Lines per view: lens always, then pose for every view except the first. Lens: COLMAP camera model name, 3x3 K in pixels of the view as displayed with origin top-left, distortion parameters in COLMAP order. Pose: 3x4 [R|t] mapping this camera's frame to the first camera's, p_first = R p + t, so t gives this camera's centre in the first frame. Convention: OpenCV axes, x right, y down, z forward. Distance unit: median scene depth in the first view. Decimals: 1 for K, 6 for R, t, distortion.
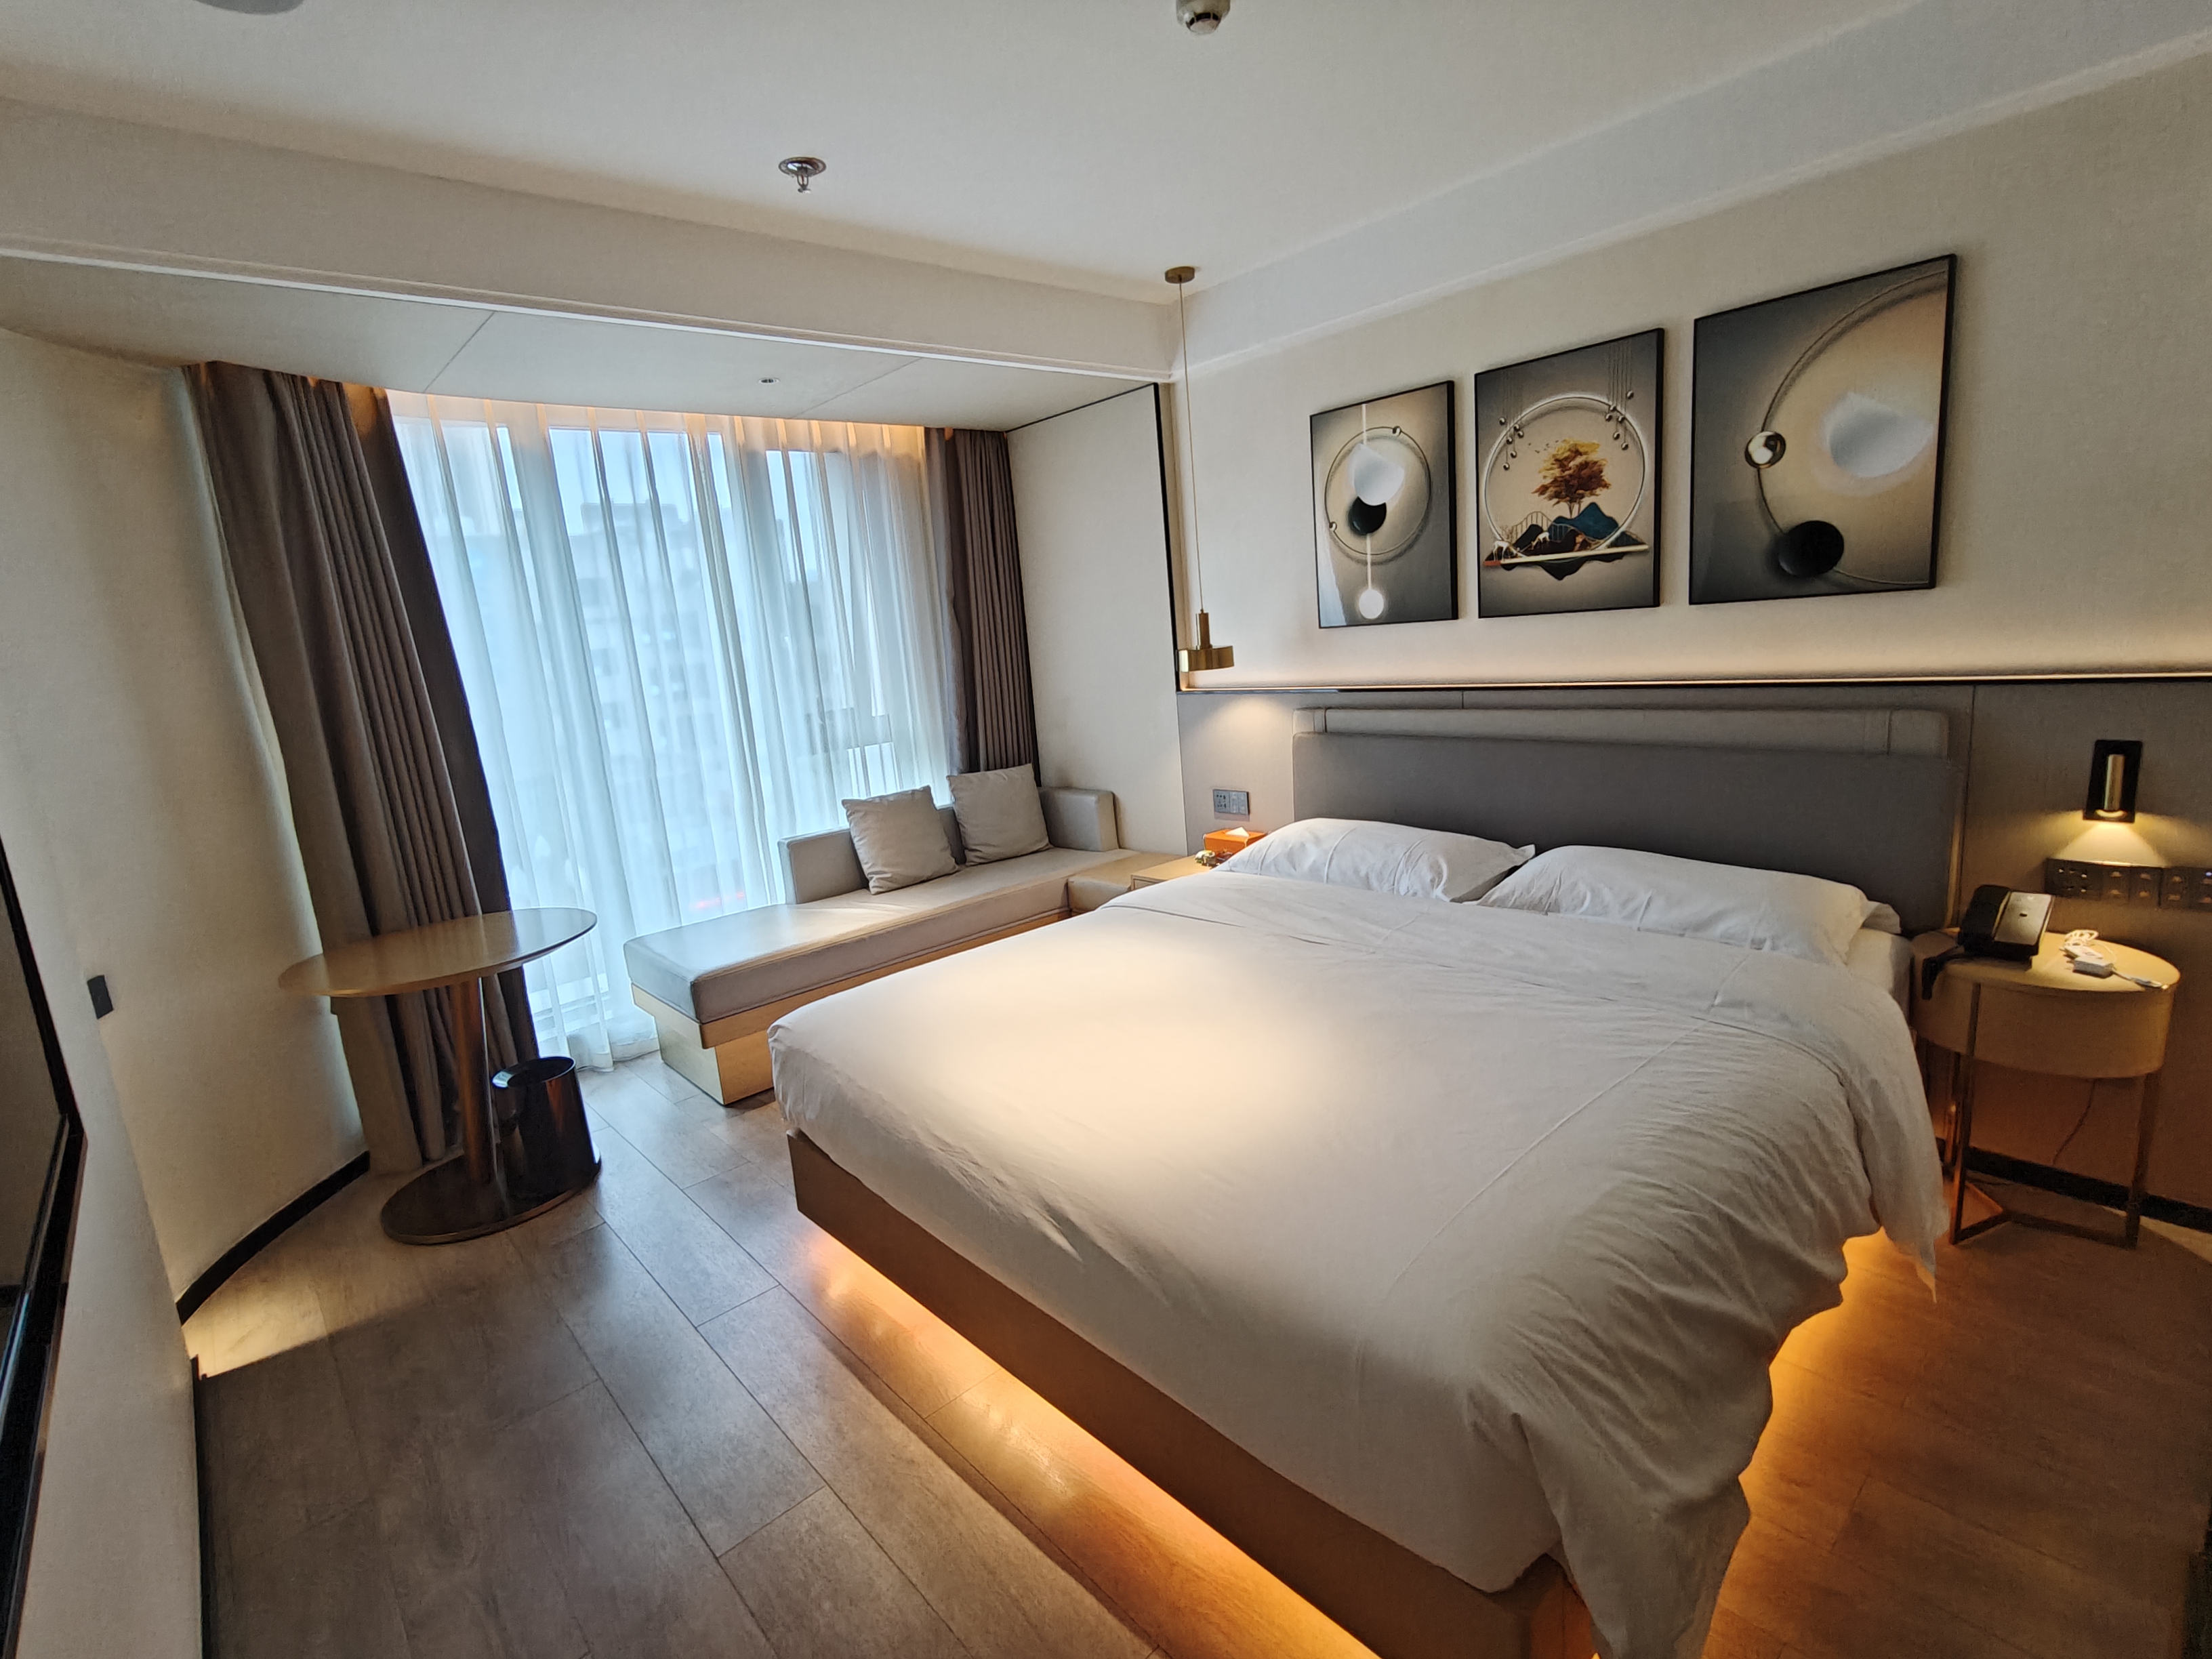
lens RADIAL K [[1049.8, 0, 1076.9], [0, 1049.8, 814.3], [0, 0, 1]] dist [0.001933, 0.001579]
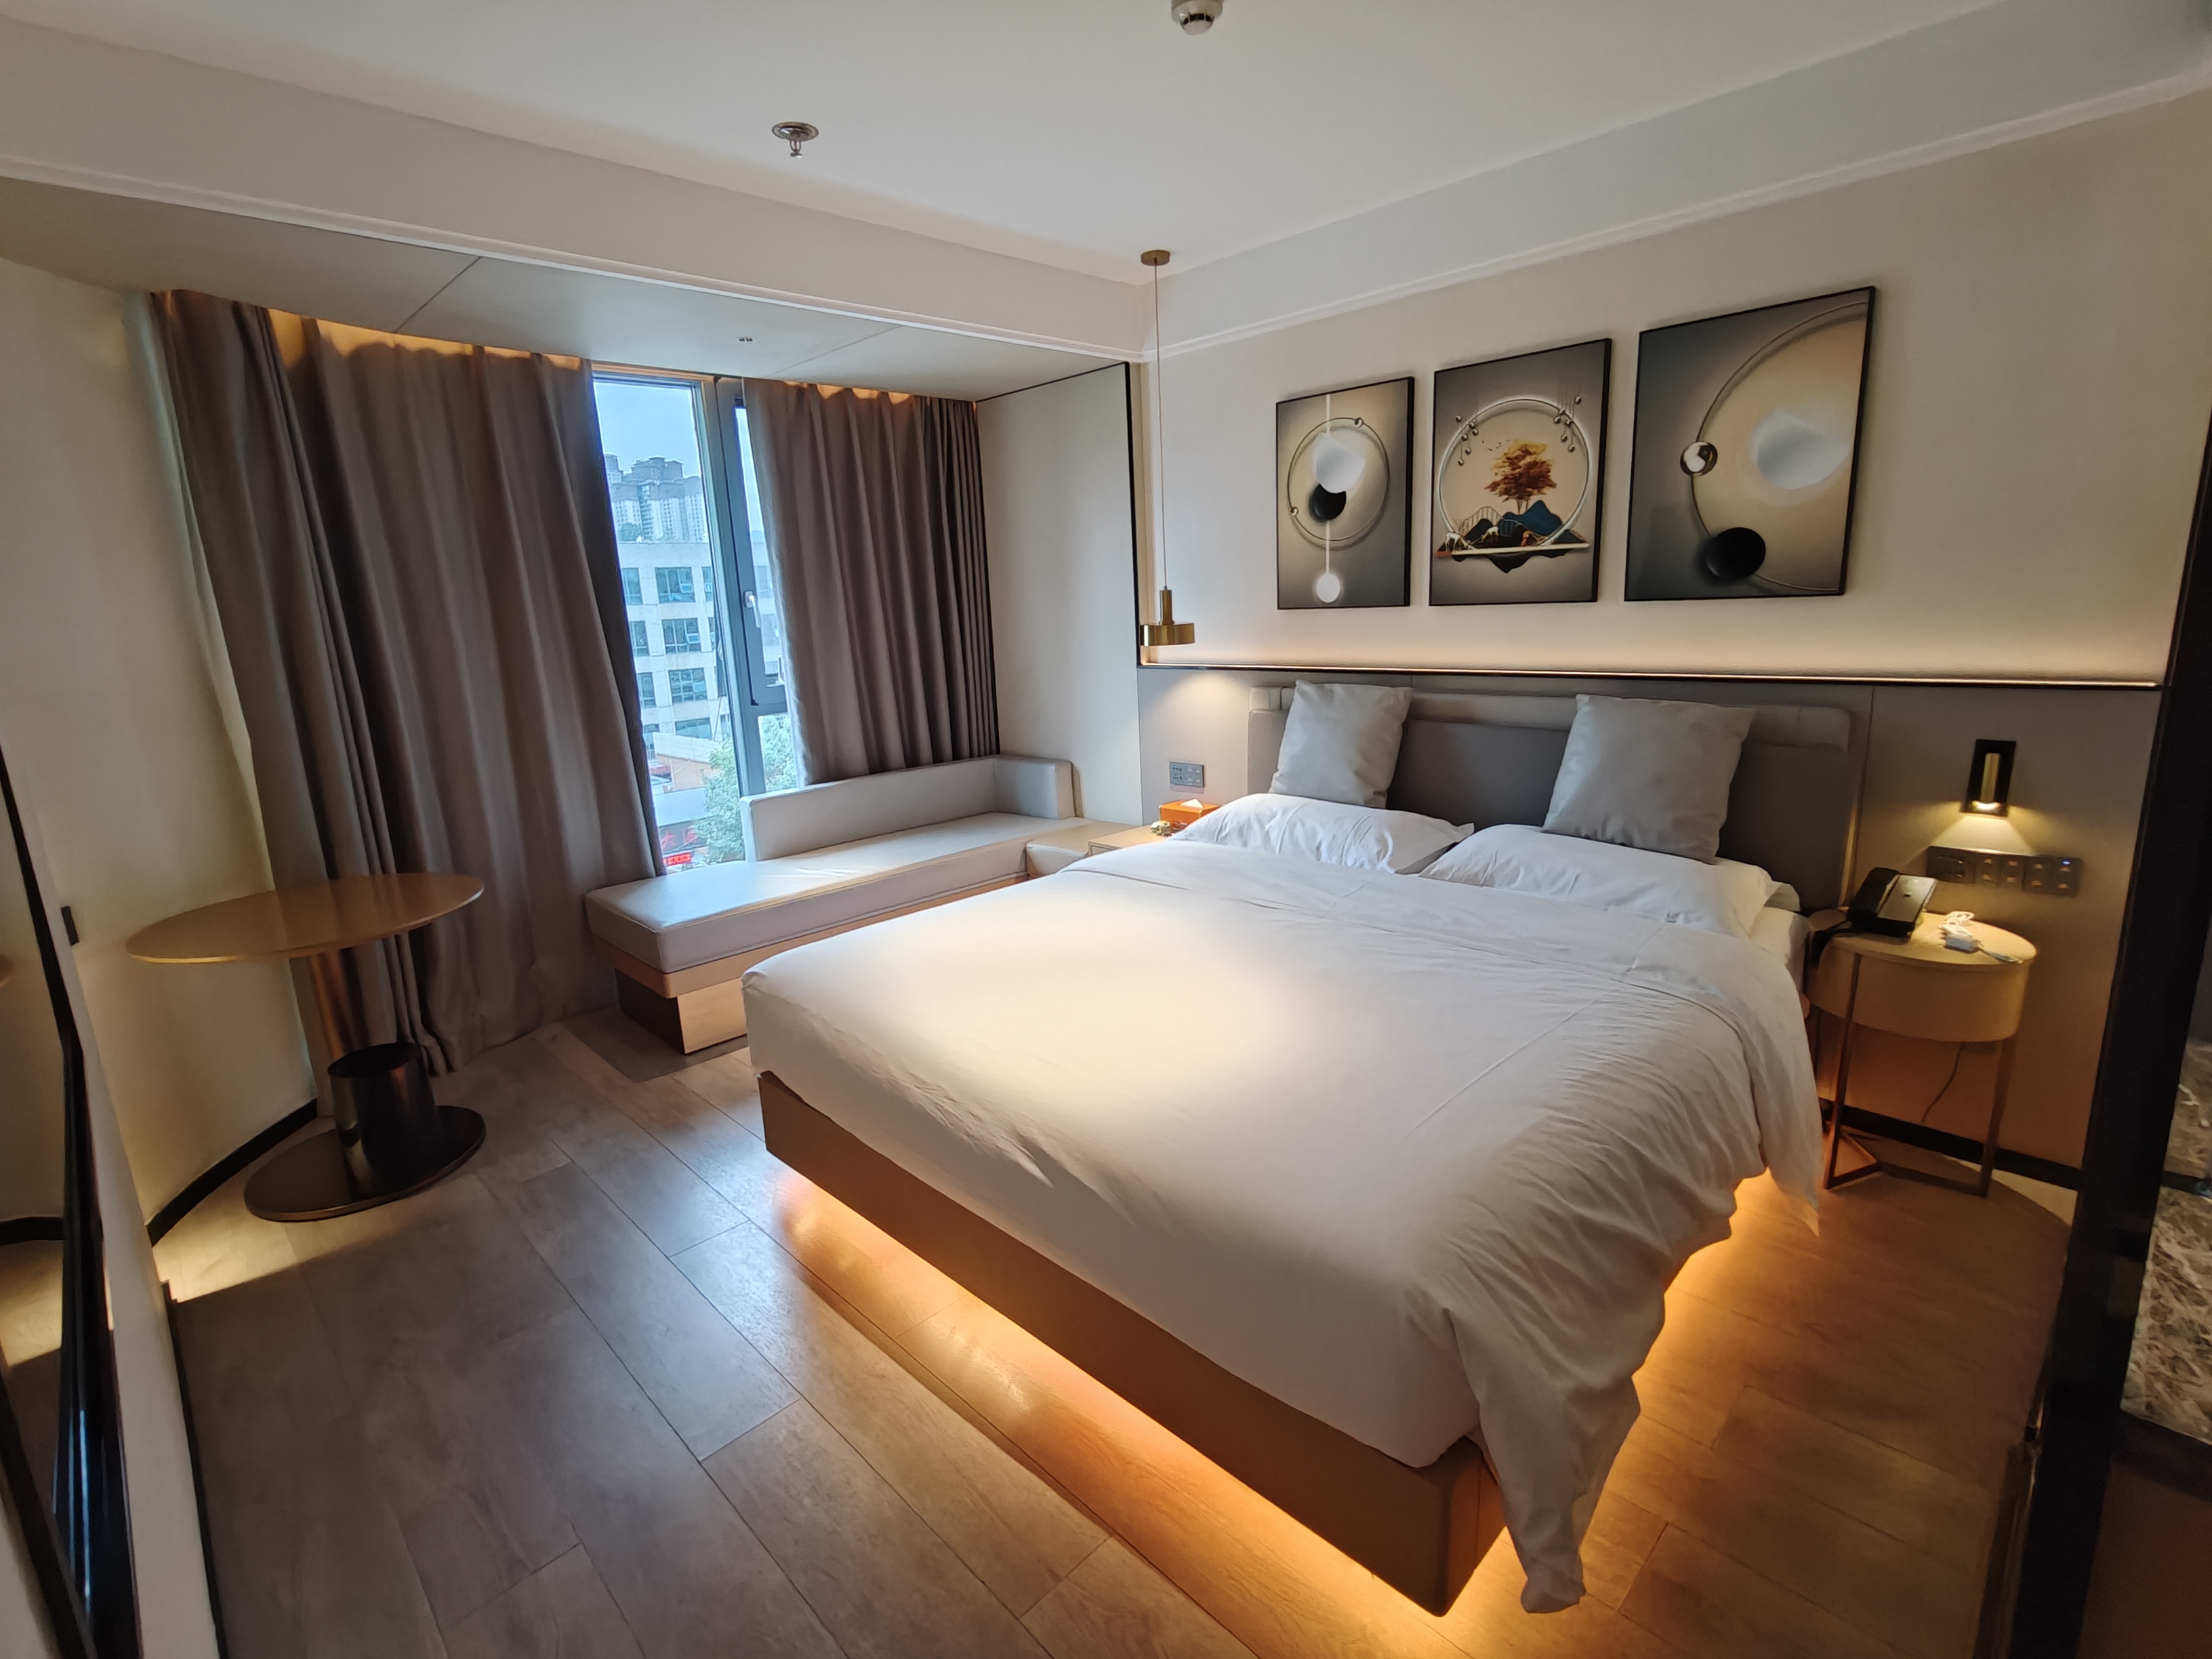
lens RADIAL K [[1050.3, 0, 1074.6], [0, 1050.3, 810.8], [0, 0, 1]] dist [0.001906, 0.000885]
pose [[0.998115, 0.030607, 0.053190, -0.023333], [-0.031714, 0.999295, 0.020091, 0.009159], [-0.052538, -0.021740, 0.998382, -0.038997]]
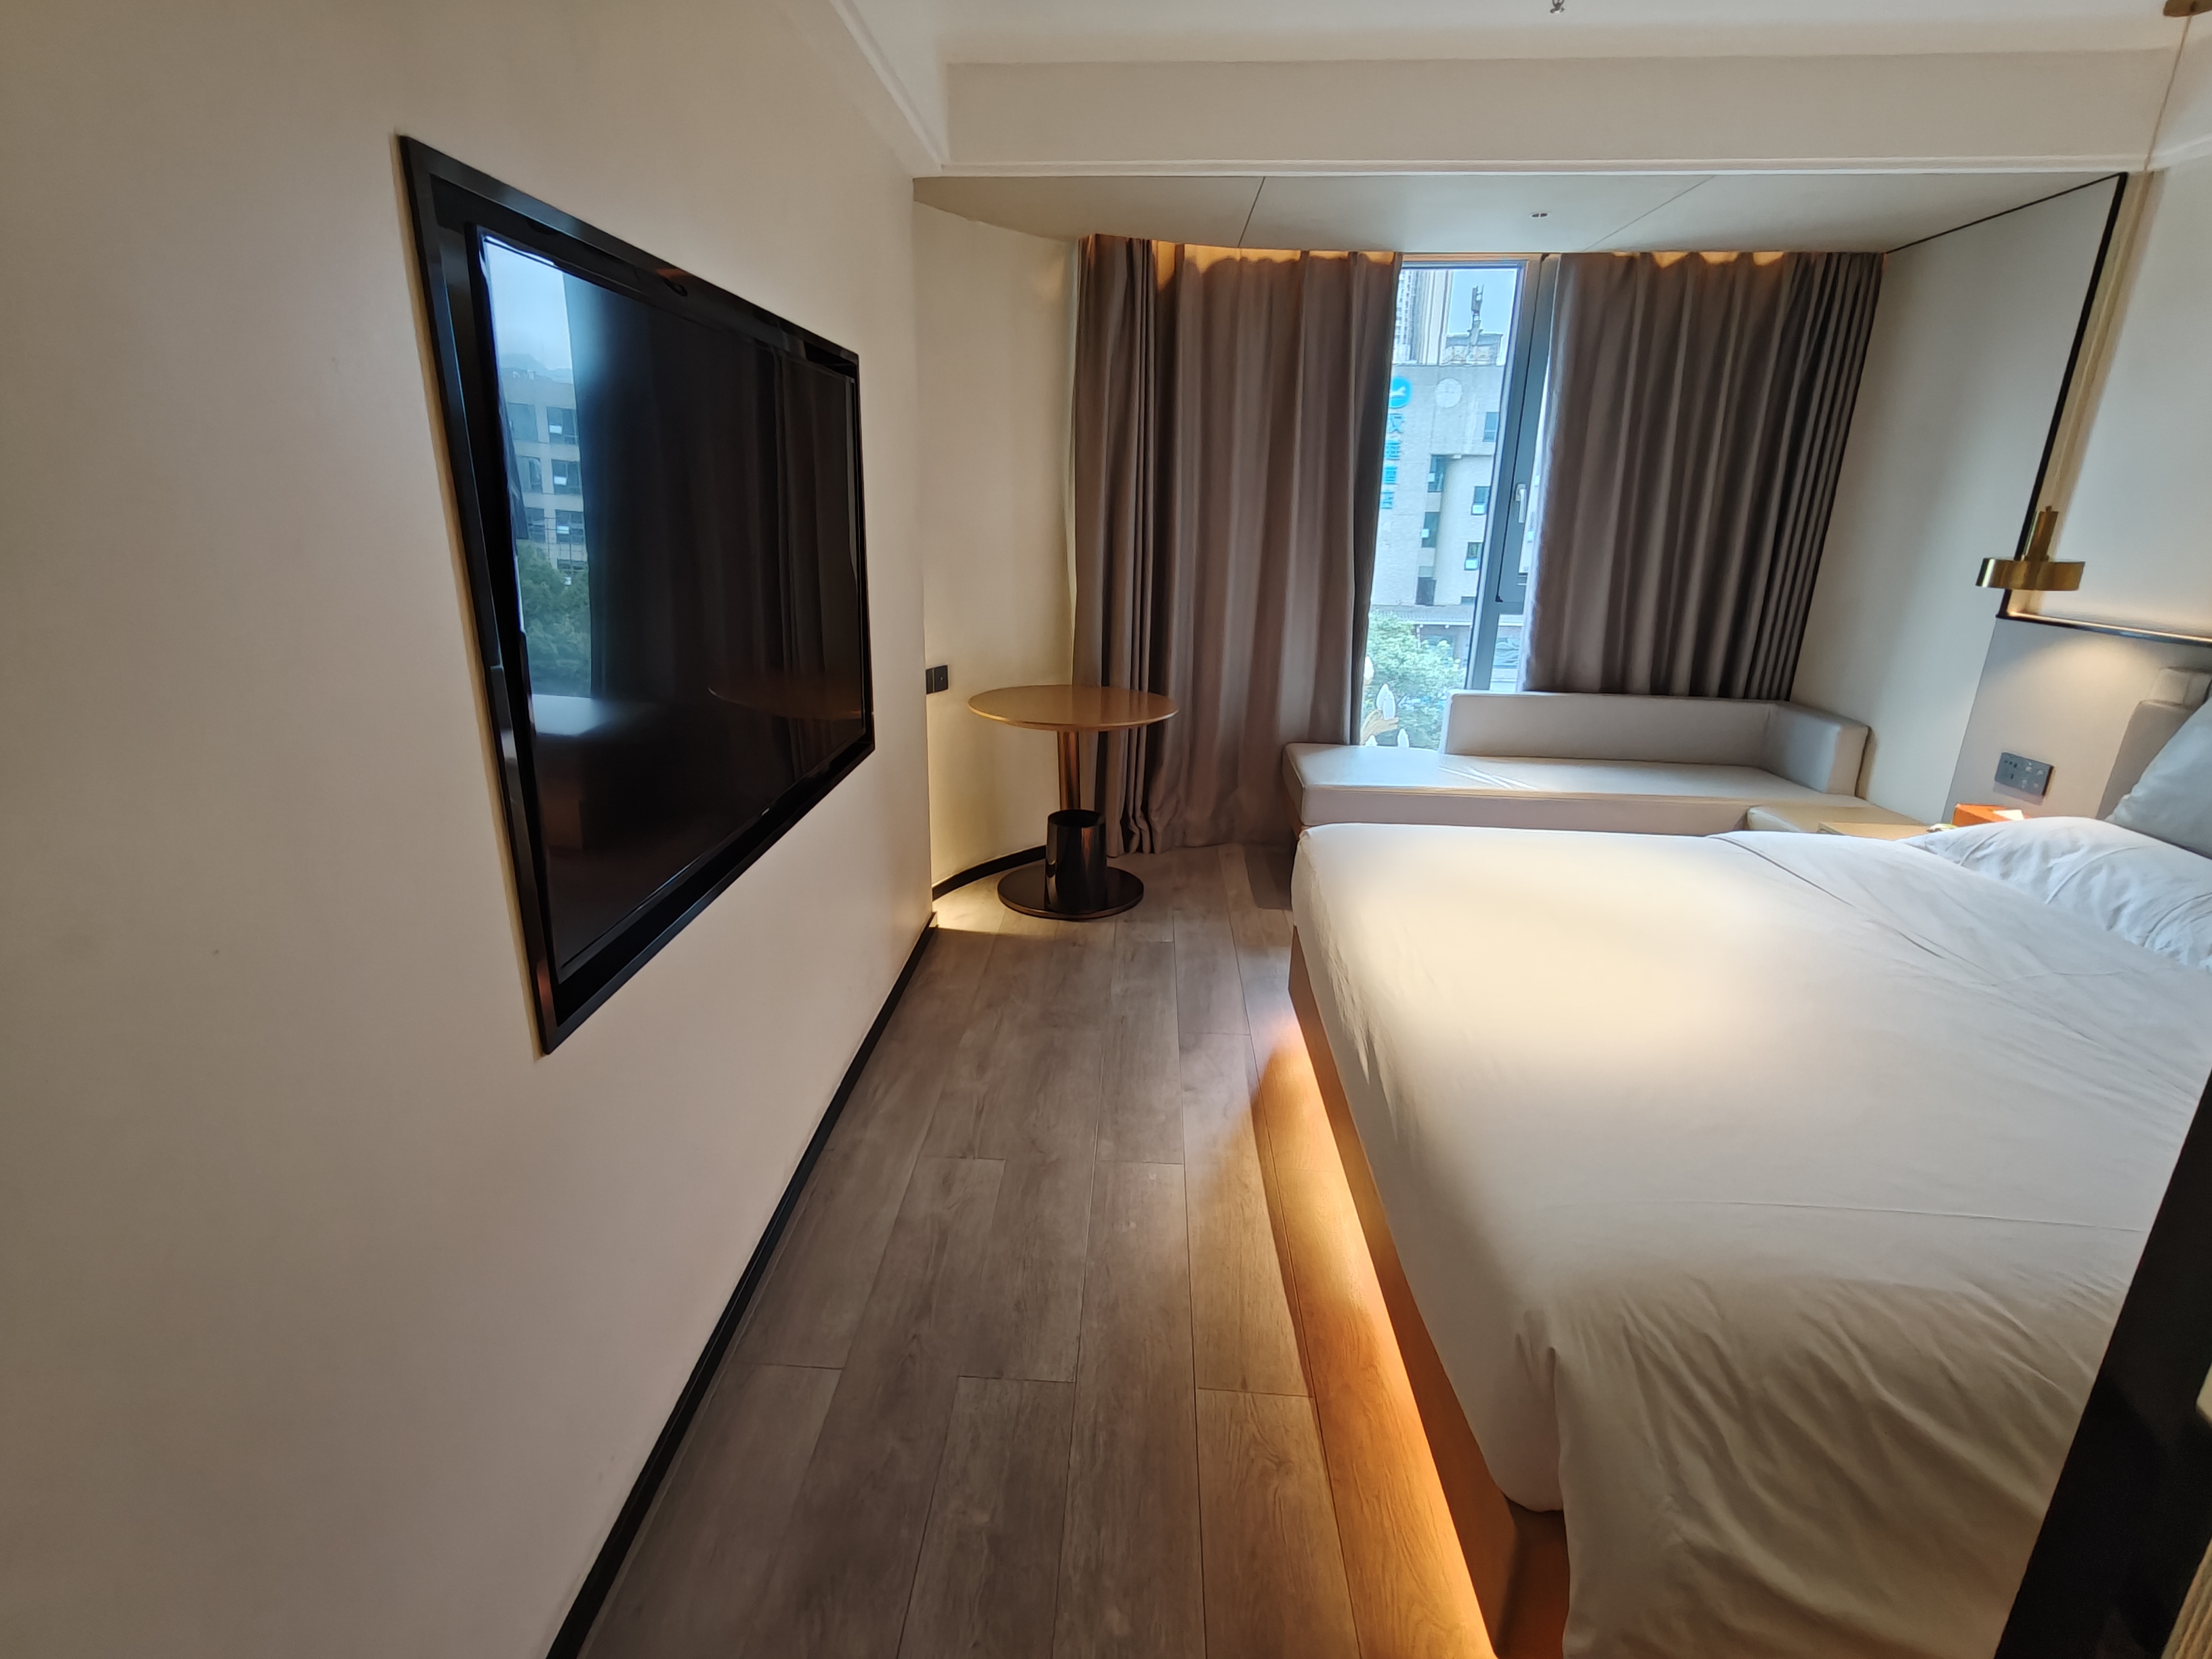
lens RADIAL K [[1049.8, 0, 1076.9], [0, 1049.8, 814.3], [0, 0, 1]] dist [0.001933, 0.001579]
pose [[0.701762, 0.299967, -0.646181, 0.231443], [-0.205106, 0.953700, 0.219974, -0.015791], [0.682248, -0.021833, 0.730795, -0.010454]]
